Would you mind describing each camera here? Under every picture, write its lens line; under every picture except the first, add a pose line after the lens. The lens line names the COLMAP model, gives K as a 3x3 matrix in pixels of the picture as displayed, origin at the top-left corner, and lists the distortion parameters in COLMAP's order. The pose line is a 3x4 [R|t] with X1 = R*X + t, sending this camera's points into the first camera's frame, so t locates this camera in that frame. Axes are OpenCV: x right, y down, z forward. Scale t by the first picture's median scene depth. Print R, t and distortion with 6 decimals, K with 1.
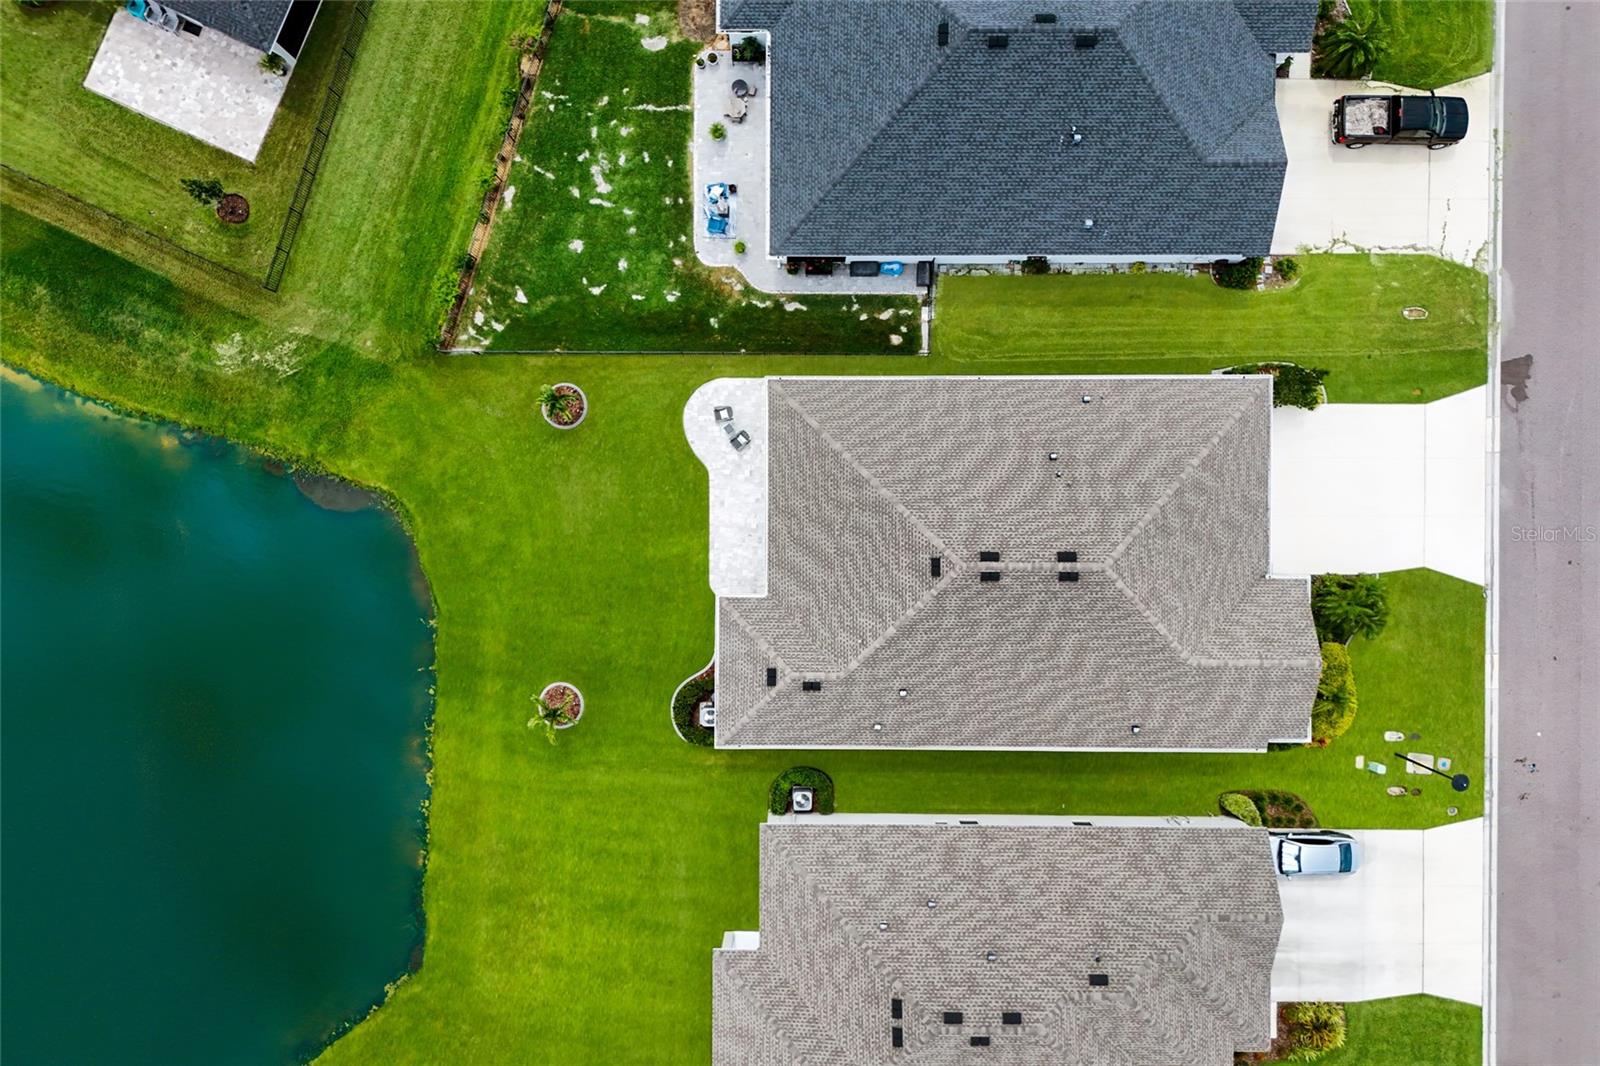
lens RADIAL K [[1178.6, 0, 800.4], [0, 1178.6, 534.9], [0, 0, 1]] dist [0.089467, -0.085309]
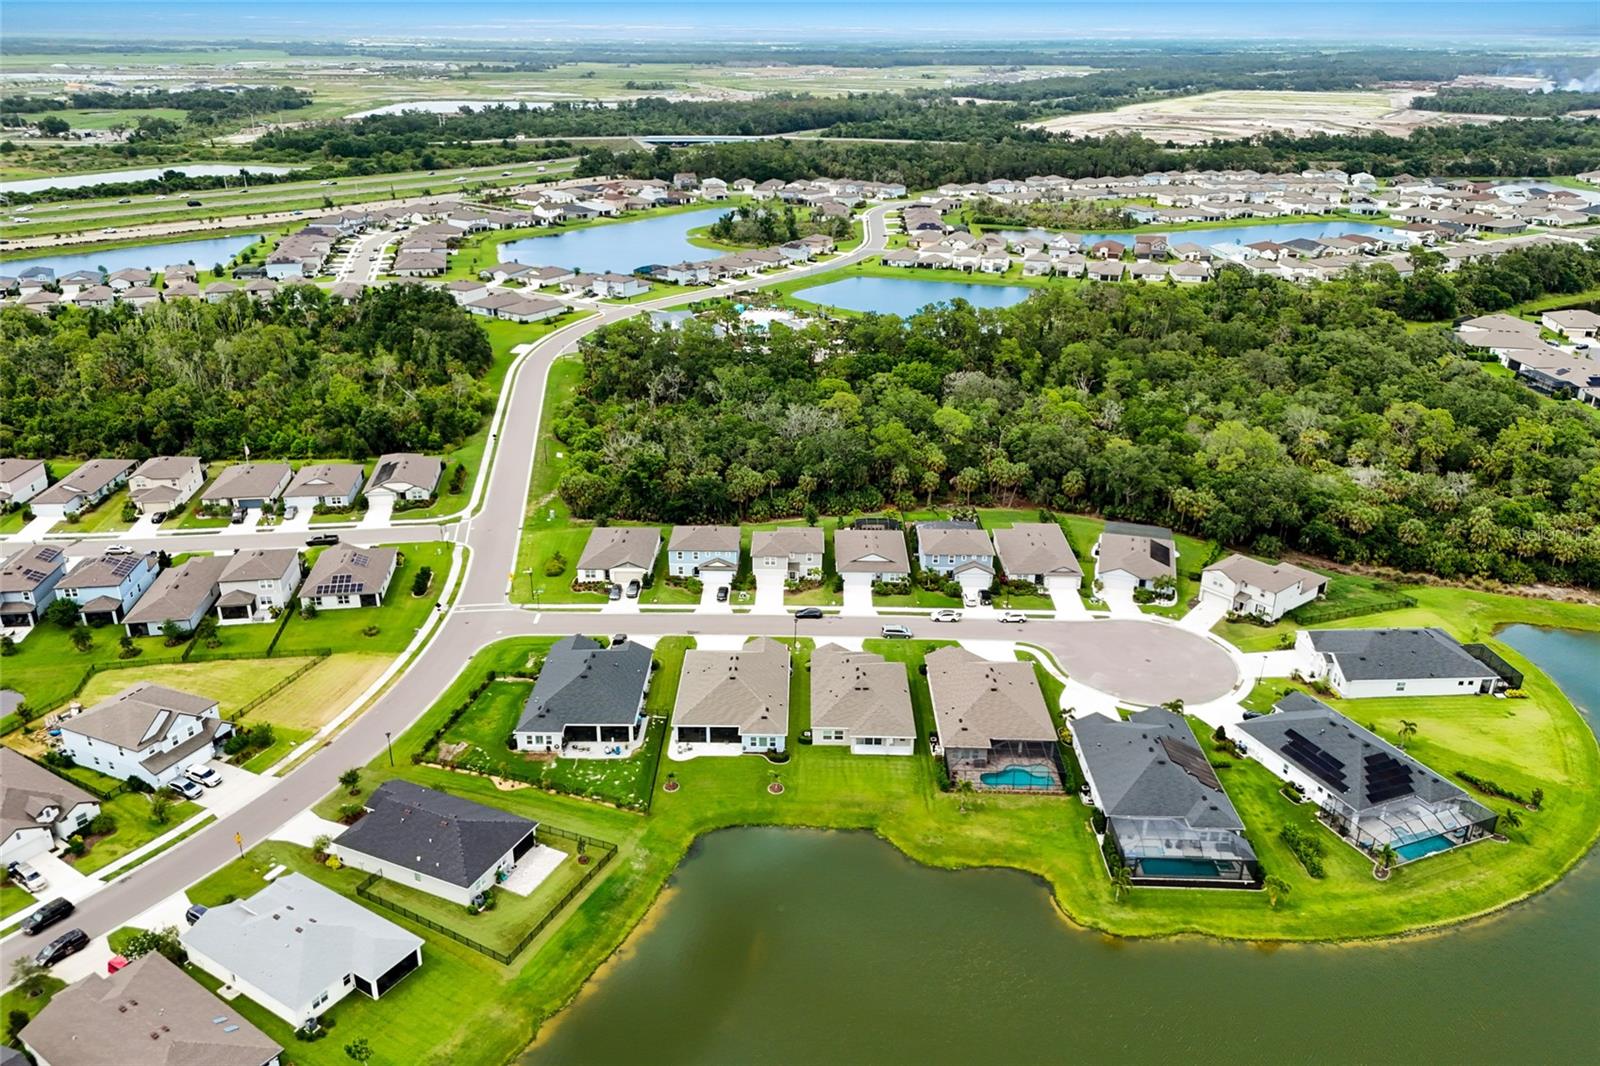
lens RADIAL K [[1178.6, 0, 808.9], [0, 1178.6, 533.1], [0, 0, 1]] dist [0.089467, -0.085309]
pose [[-0.000253, -0.391515, 0.920171, -2.618282], [0.999987, -0.004828, -0.001779, 0.235421], [0.005138, 0.920159, 0.391512, -0.696043]]
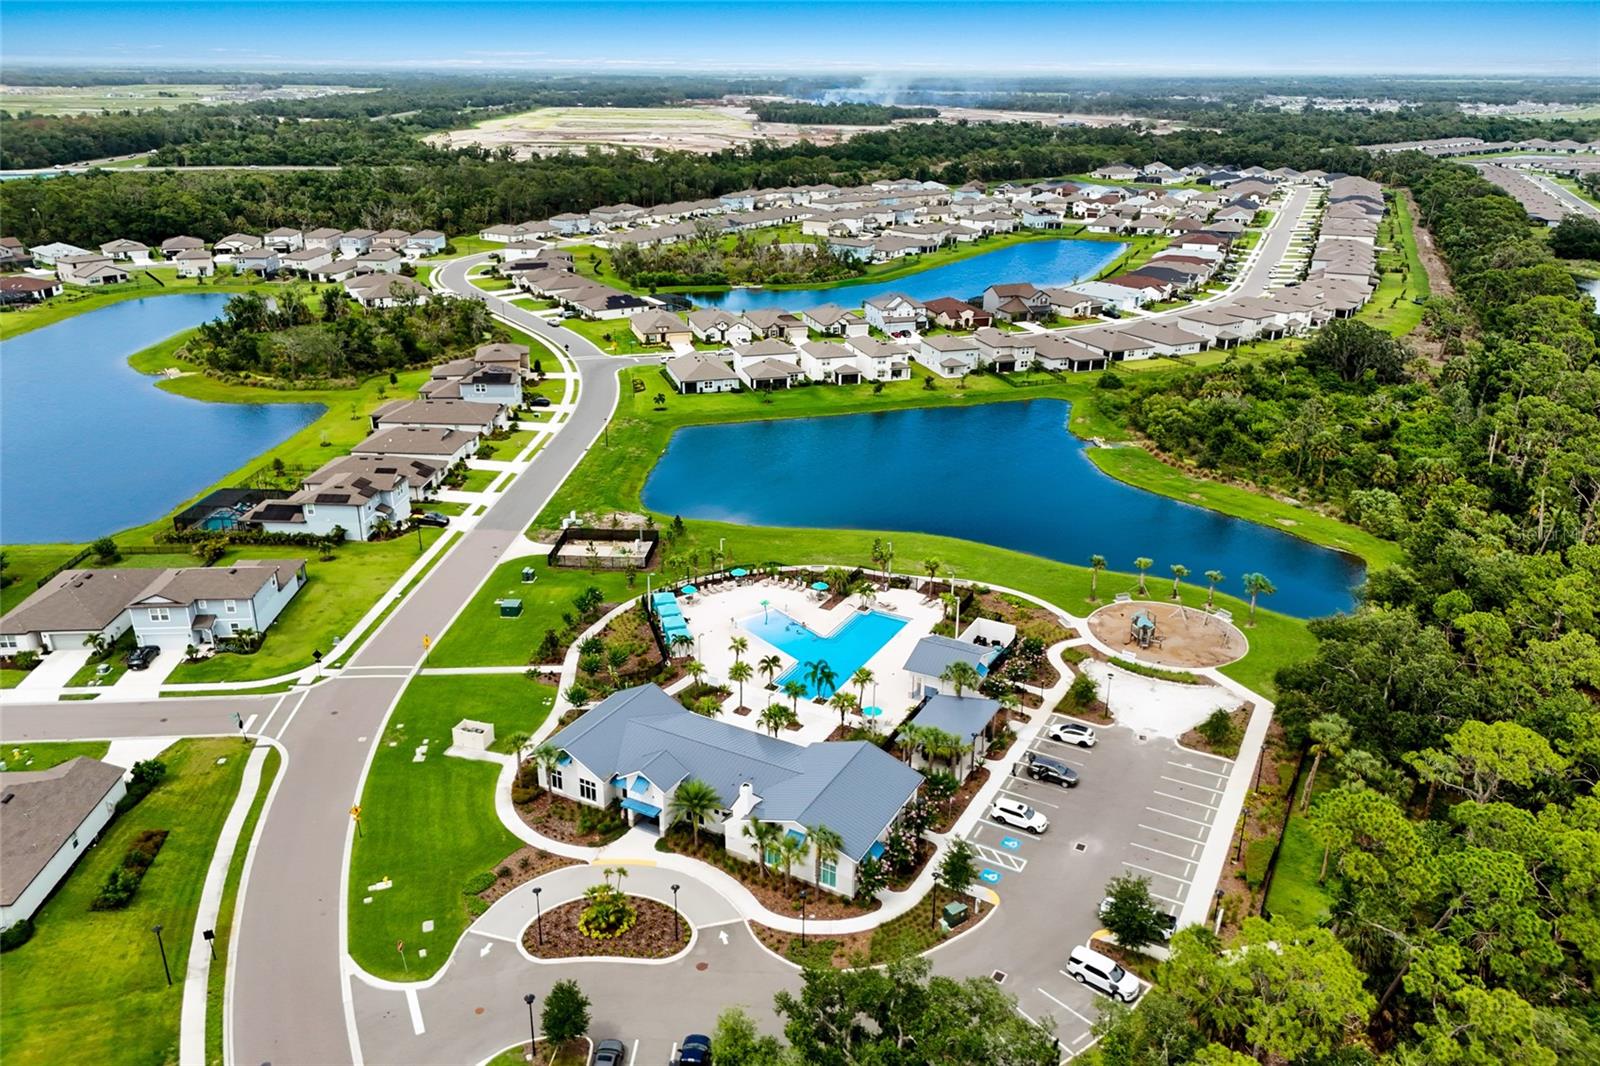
lens RADIAL K [[1178.6, 0, 790.0], [0, 1178.6, 535.7], [0, 0, 1]] dist [0.089467, -0.085309]
pose [[-0.564187, -0.308697, 0.765767, 2.841076], [0.825641, -0.214366, 0.521885, -1.374041], [0.003050, 0.926689, 0.375816, -0.201346]]
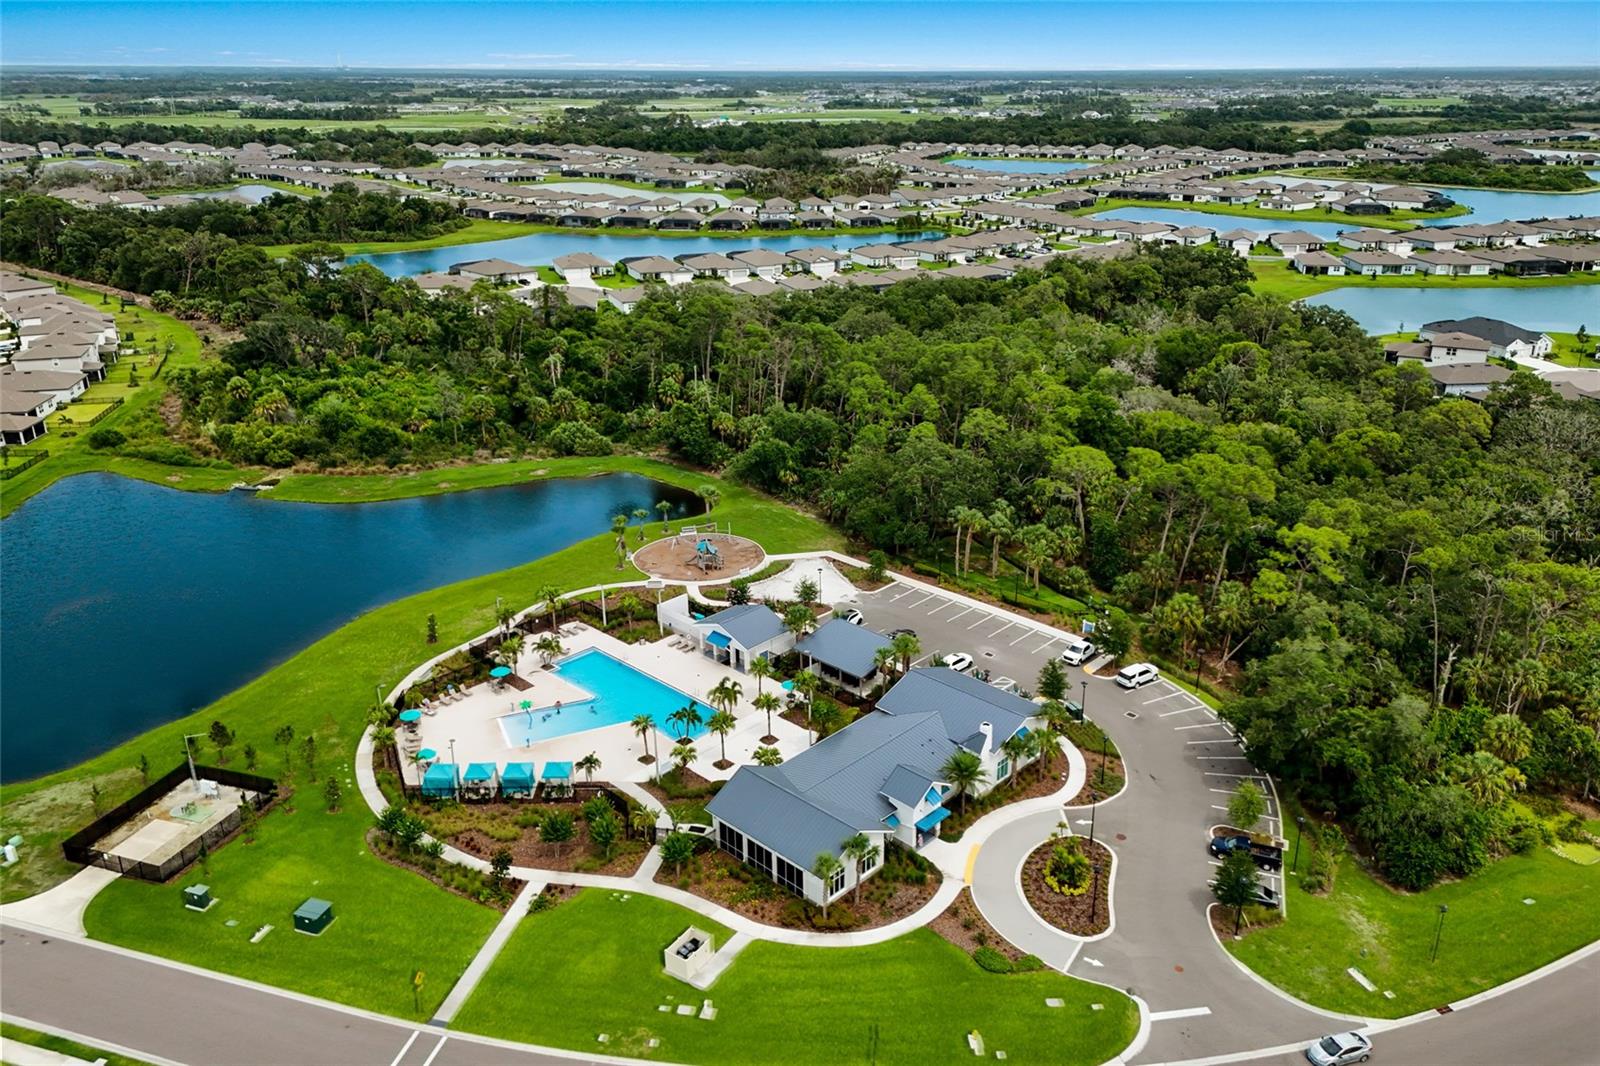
lens RADIAL K [[1178.6, 0, 819.6], [0, 1178.6, 532.3], [0, 0, 1]] dist [0.089467, -0.085309]
pose [[-0.941687, 0.120634, -0.314124, 5.020413], [-0.336431, -0.355209, 0.872147, -2.084750], [-0.006370, 0.926970, 0.375081, -0.198136]]
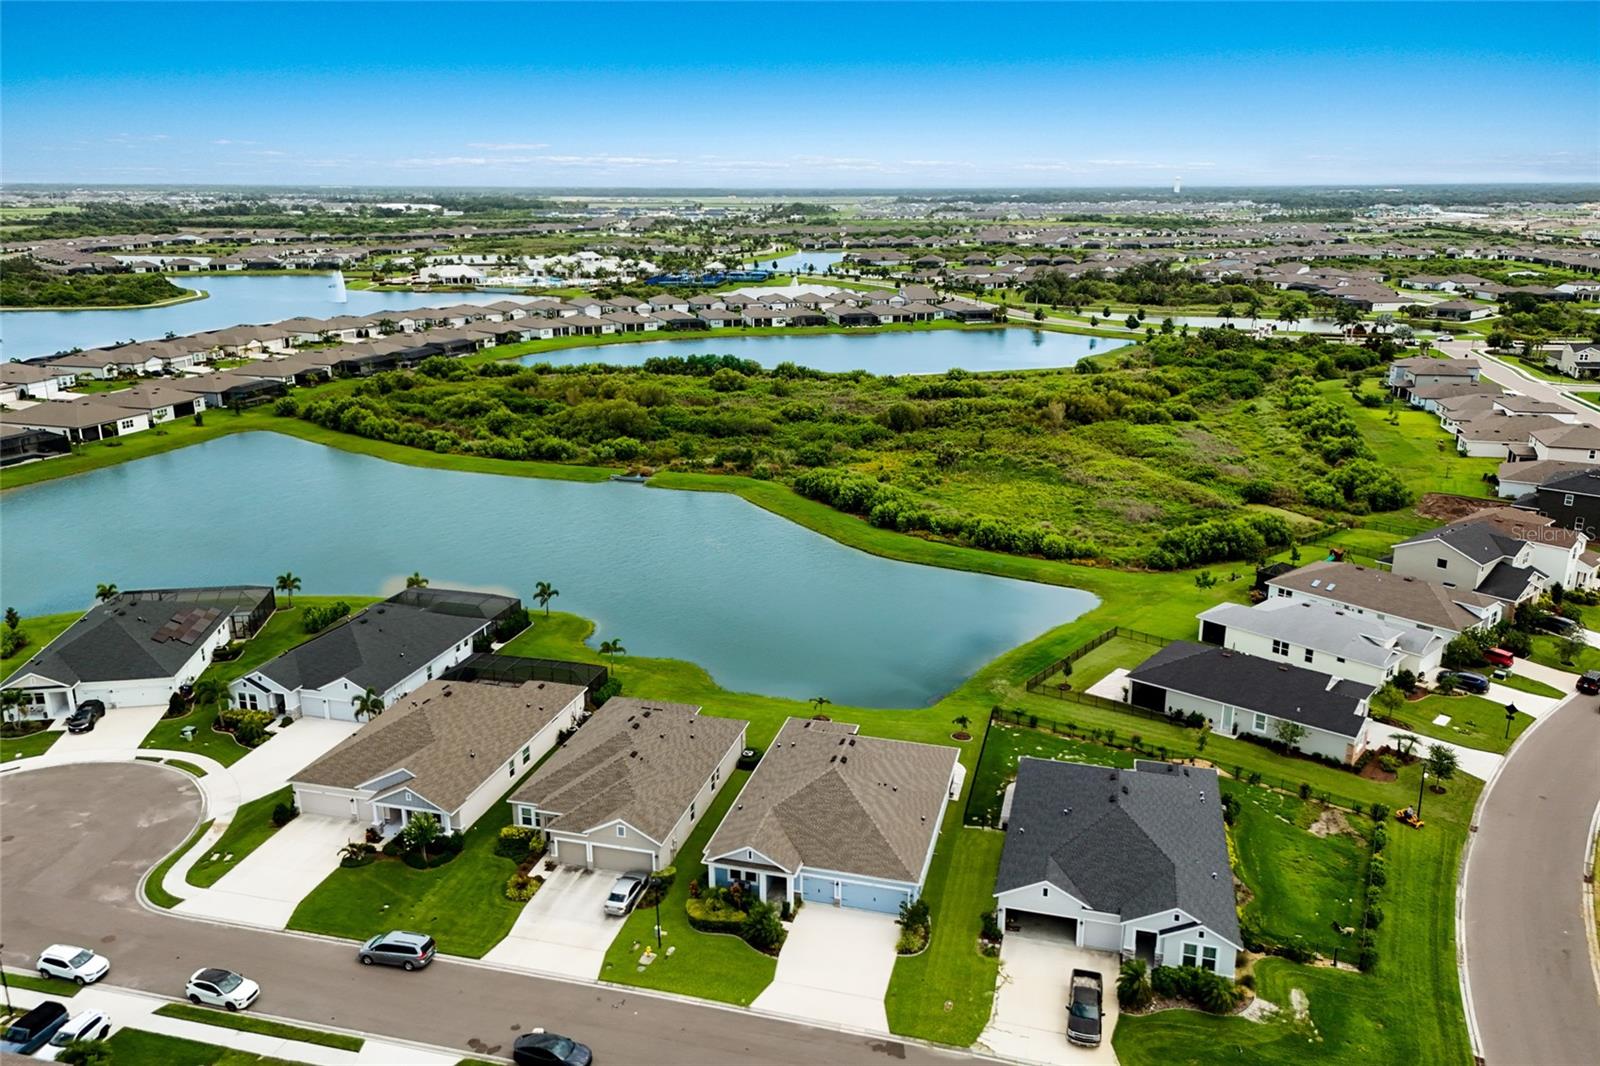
lens RADIAL K [[1178.6, 0, 795.1], [0, 1178.6, 546.3], [0, 0, 1]] dist [0.089467, -0.085309]
pose [[-0.261066, 0.281876, -0.923250, 1.706482], [-0.965227, -0.089540, 0.245599, -0.307186], [-0.013440, 0.955264, 0.295450, 0.070583]]
